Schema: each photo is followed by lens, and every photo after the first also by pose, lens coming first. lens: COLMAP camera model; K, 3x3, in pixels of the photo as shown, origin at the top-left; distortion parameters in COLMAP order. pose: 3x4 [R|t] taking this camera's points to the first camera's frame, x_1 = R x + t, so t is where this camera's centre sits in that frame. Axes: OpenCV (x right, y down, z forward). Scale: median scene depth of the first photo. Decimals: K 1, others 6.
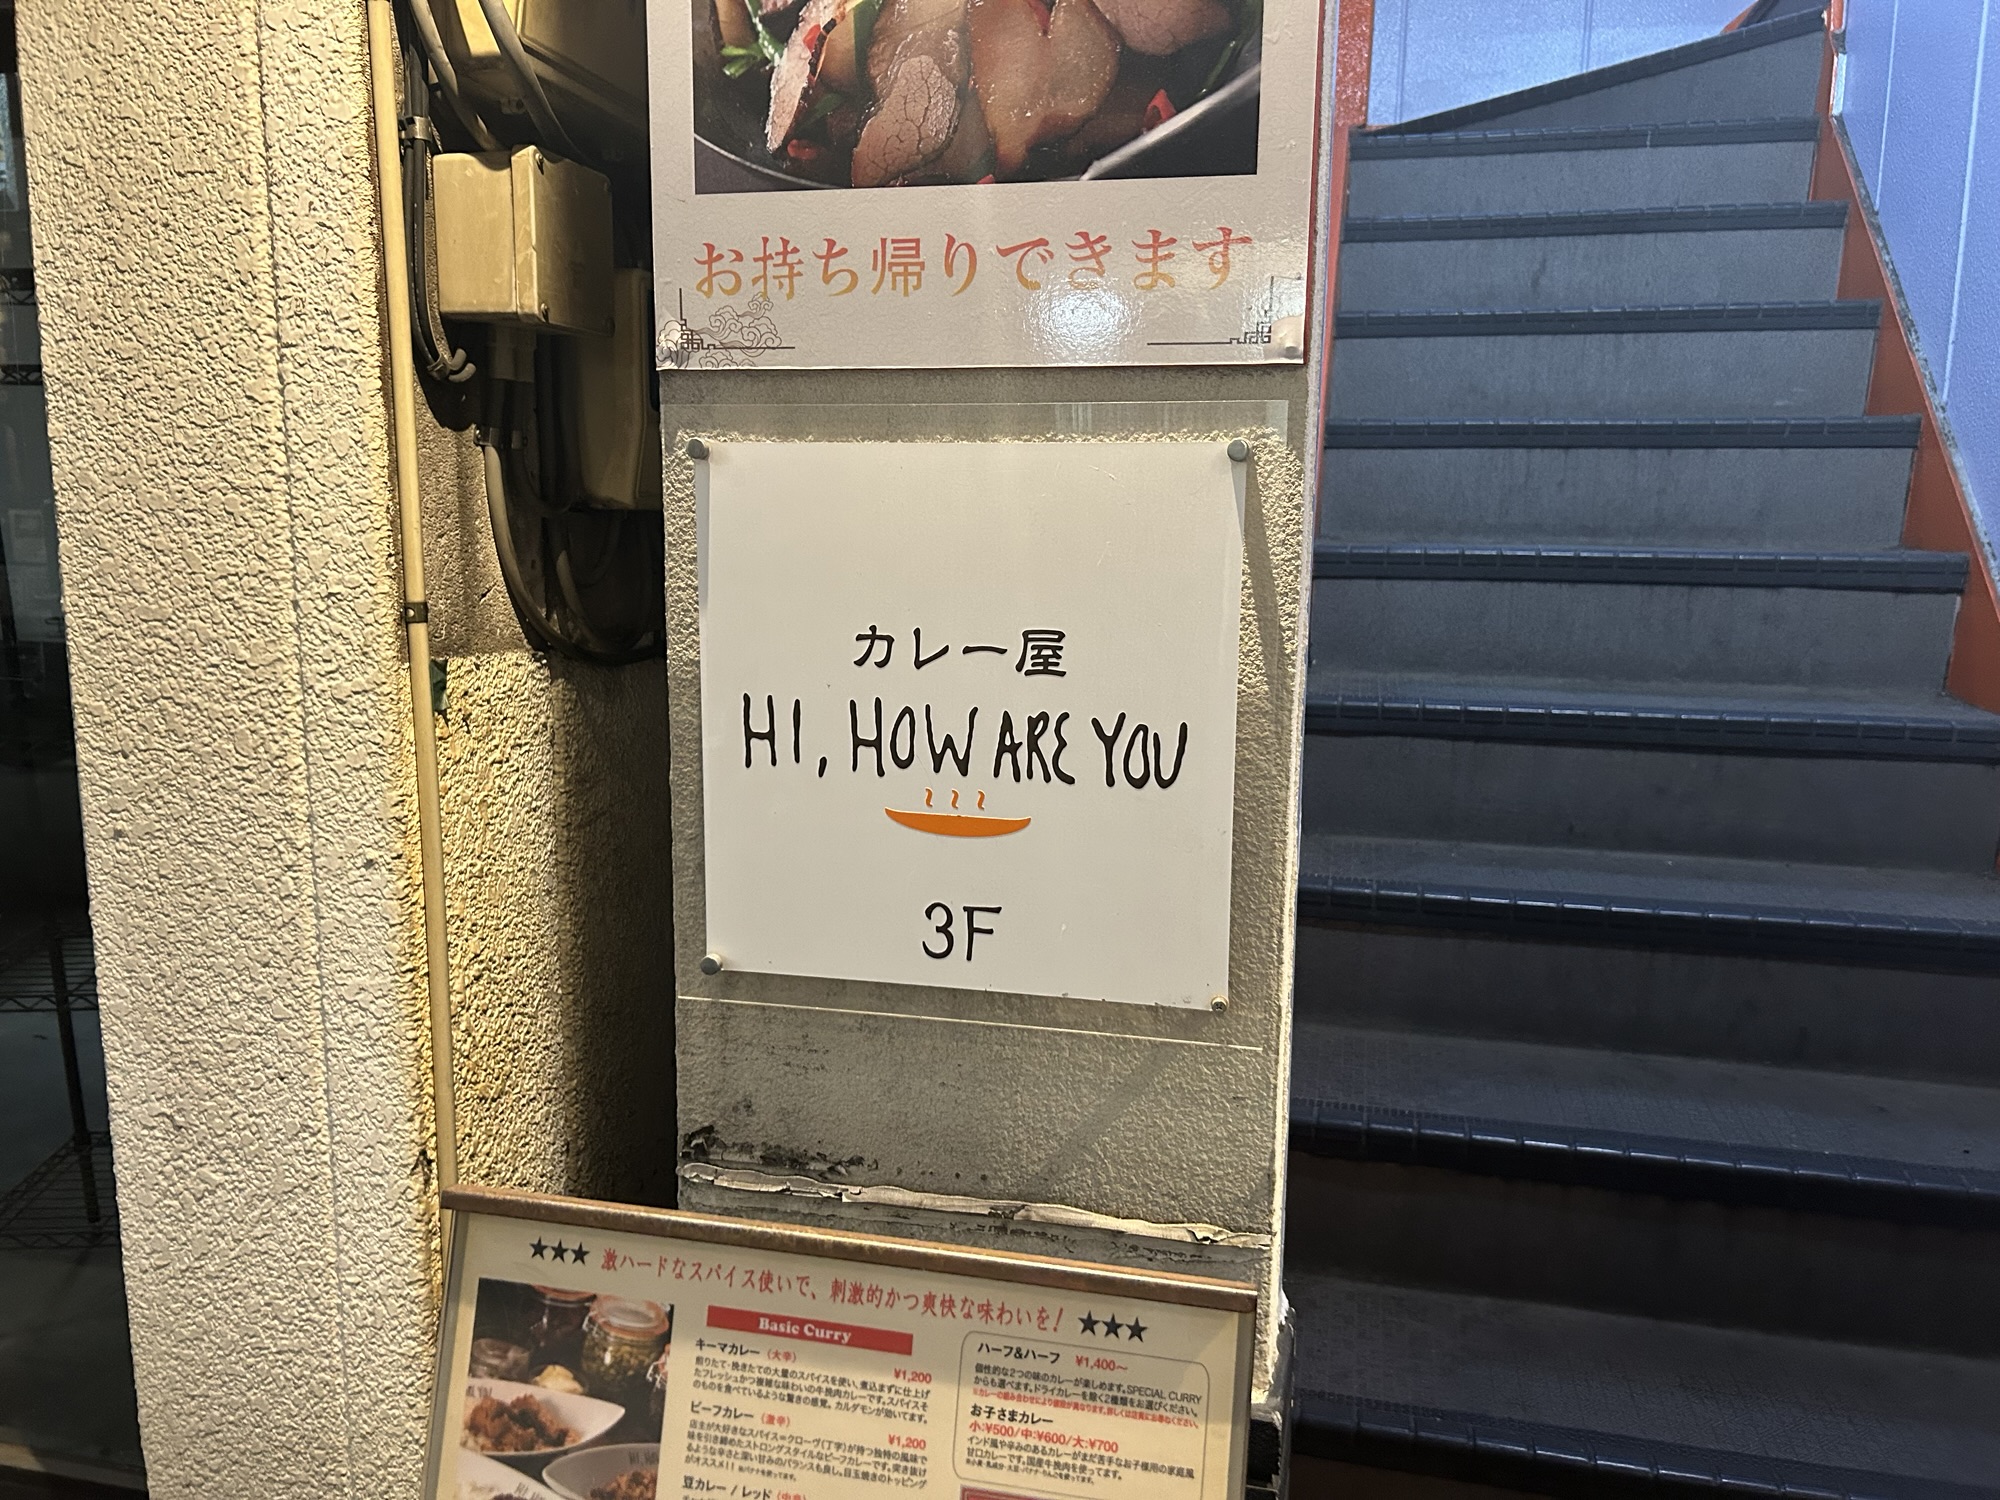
lens RADIAL K [[1485.4, 0, 1009.1], [0, 1485.4, 737.6], [0, 0, 1]] dist [0.052196, -0.056592]
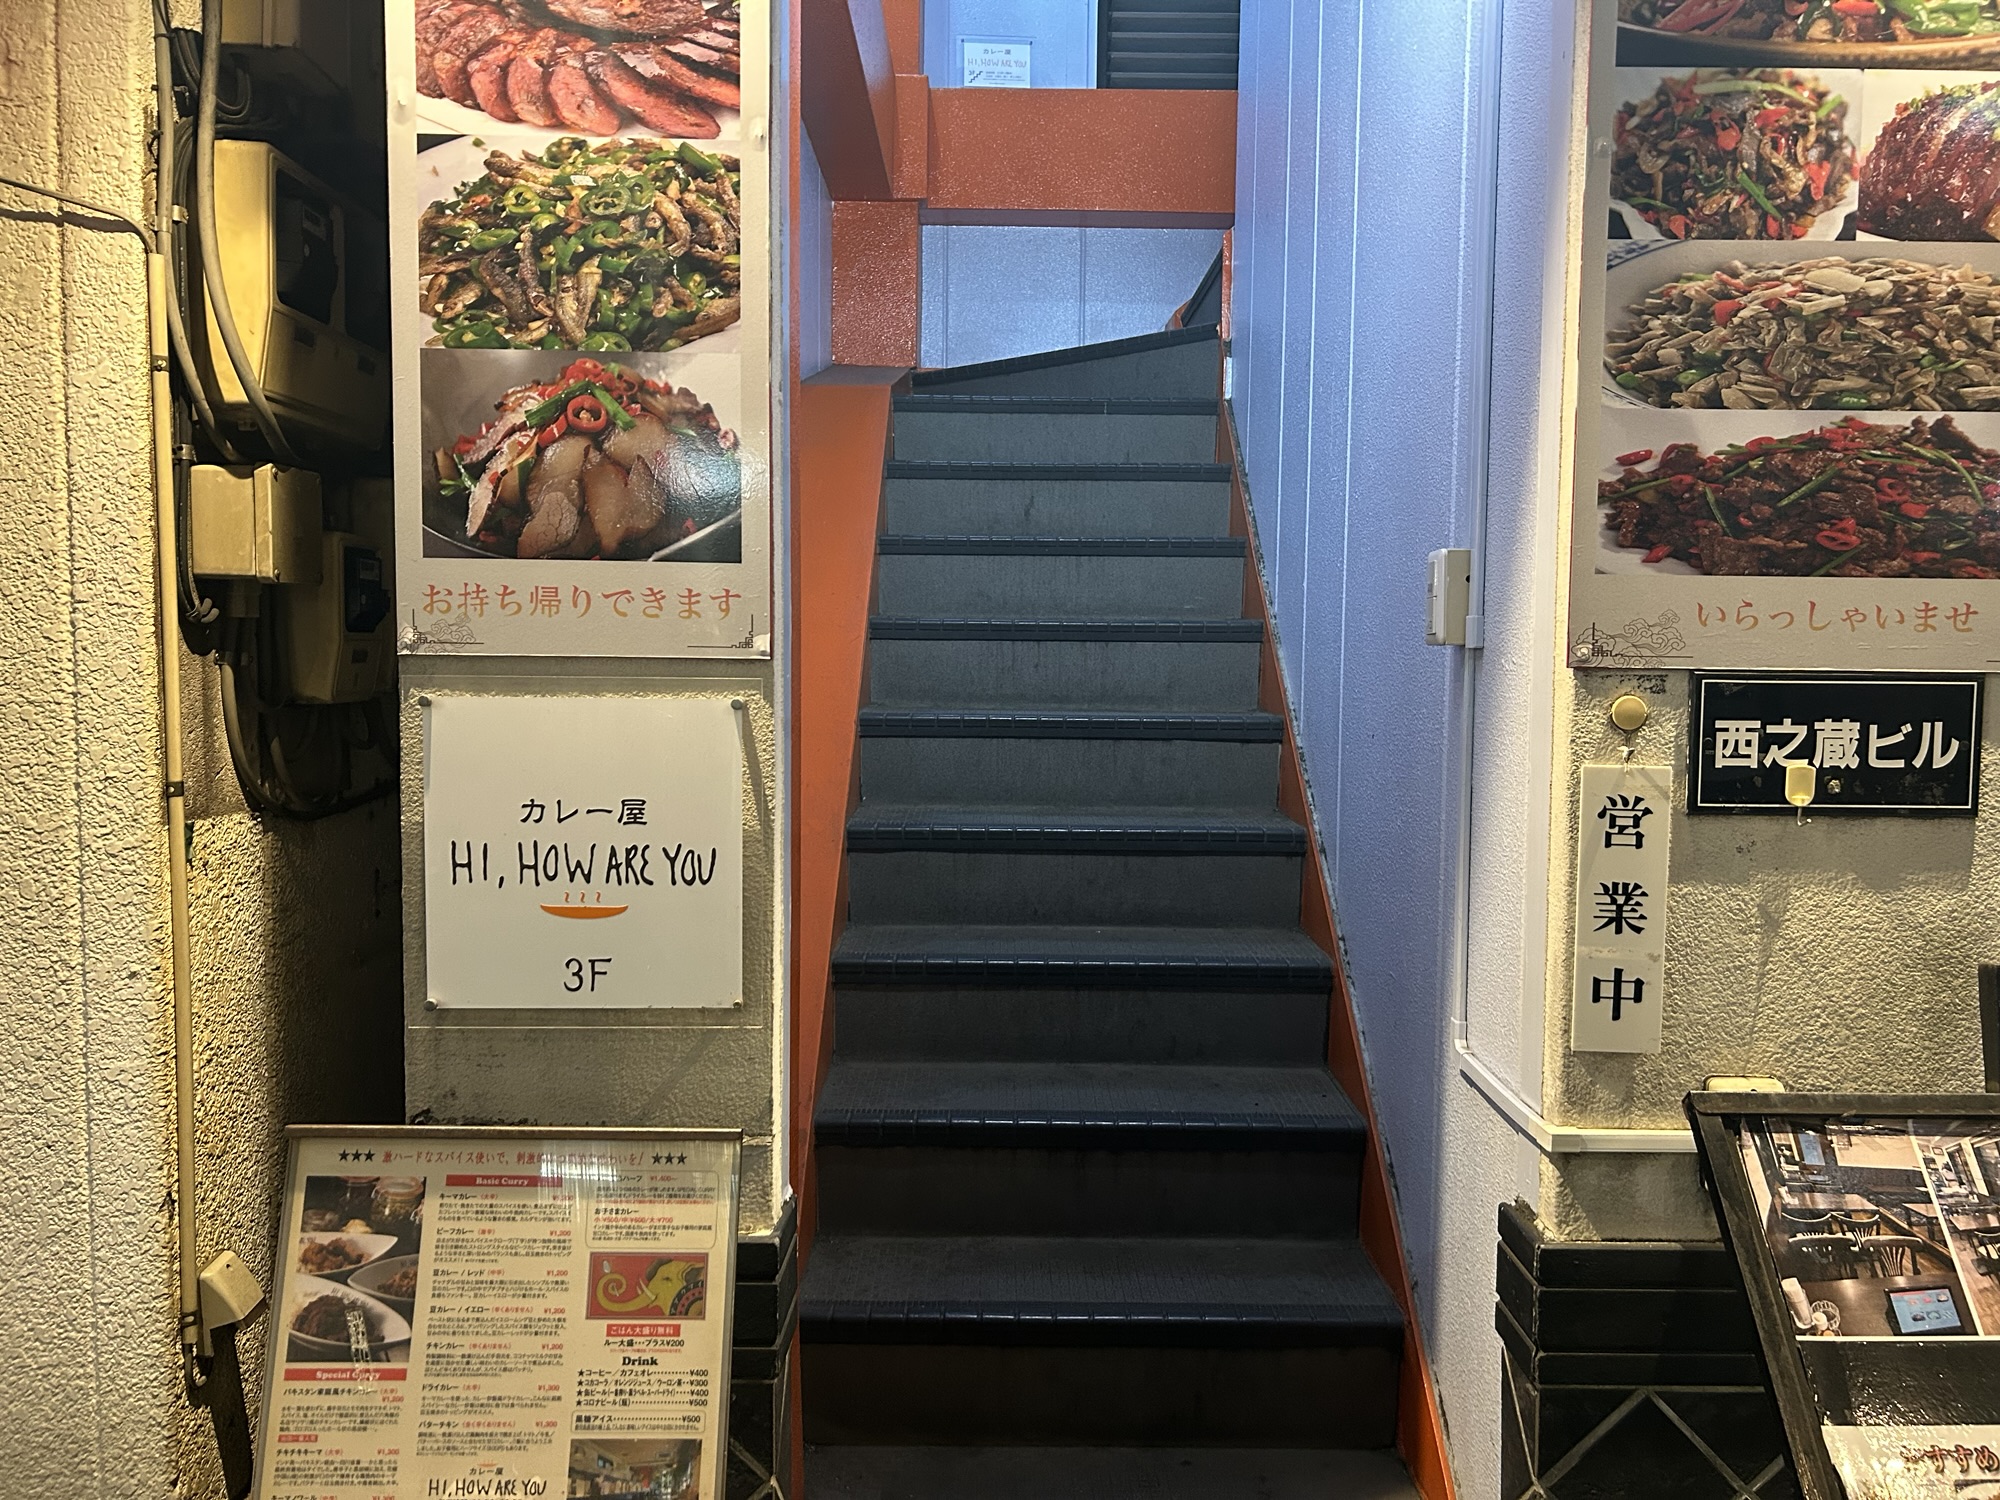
lens RADIAL K [[1485.4, 0, 1009.1], [0, 1485.4, 737.6], [0, 0, 1]] dist [0.052196, -0.056592]
pose [[0.970962, -0.018346, 0.238529, 0.022589], [0.037981, 0.996231, -0.077984, 0.006646], [-0.236199, 0.084779, 0.967999, -0.535515]]
